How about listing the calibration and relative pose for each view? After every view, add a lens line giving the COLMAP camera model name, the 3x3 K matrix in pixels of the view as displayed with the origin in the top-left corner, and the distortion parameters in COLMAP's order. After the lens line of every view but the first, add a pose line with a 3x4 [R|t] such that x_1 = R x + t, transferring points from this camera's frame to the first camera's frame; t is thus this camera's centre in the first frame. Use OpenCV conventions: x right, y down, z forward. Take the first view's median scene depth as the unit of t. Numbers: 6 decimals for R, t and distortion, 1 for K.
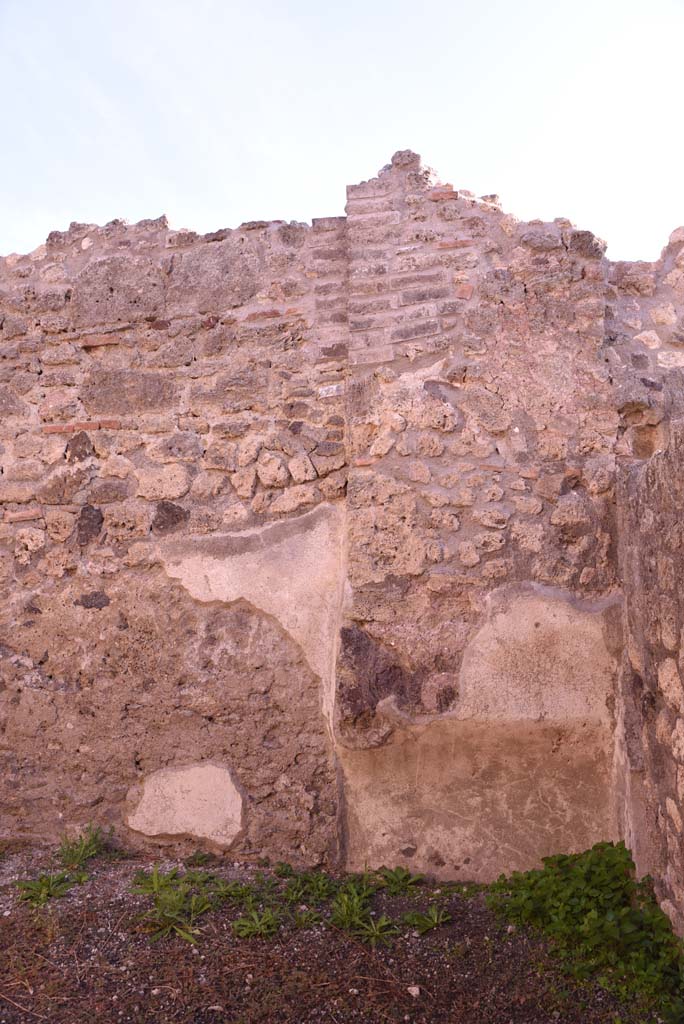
lens RADIAL K [[693.4, 0, 339.4], [0, 693.4, 510.9], [0, 0, 1]] dist [-0.137311, 0.095427]
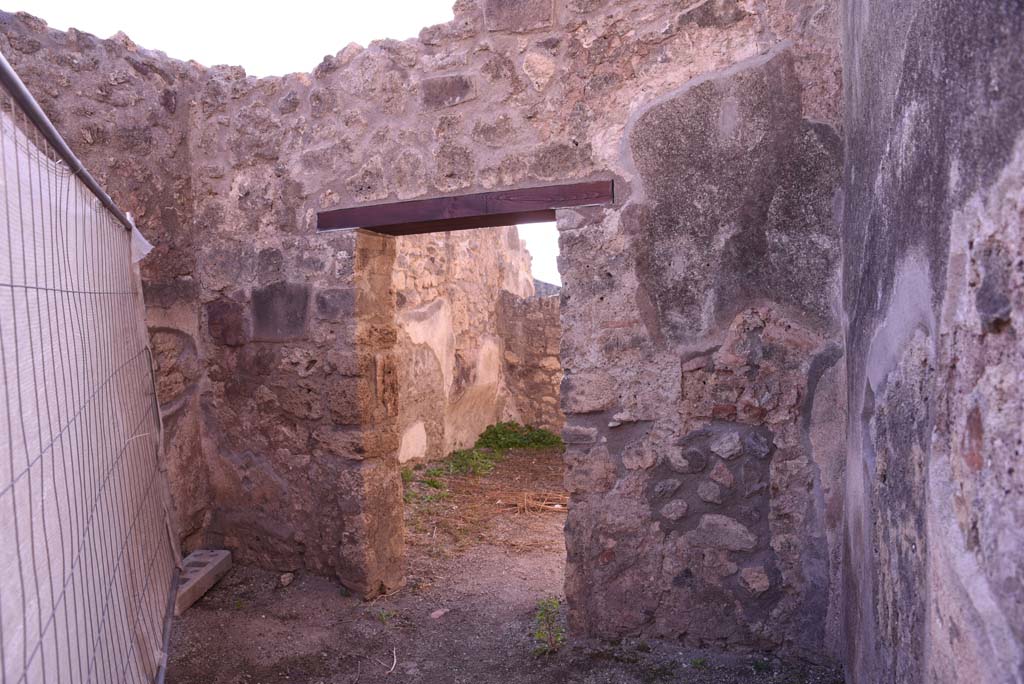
lens RADIAL K [[693.4, 0, 512.5], [0, 693.4, 351.4], [0, 0, 1]] dist [-0.137311, 0.095427]
pose [[0.213044, -0.043744, 0.976063, -2.278740], [-0.134301, 0.988203, 0.073602, -0.037054], [-0.967768, -0.146767, 0.204656, 0.331409]]
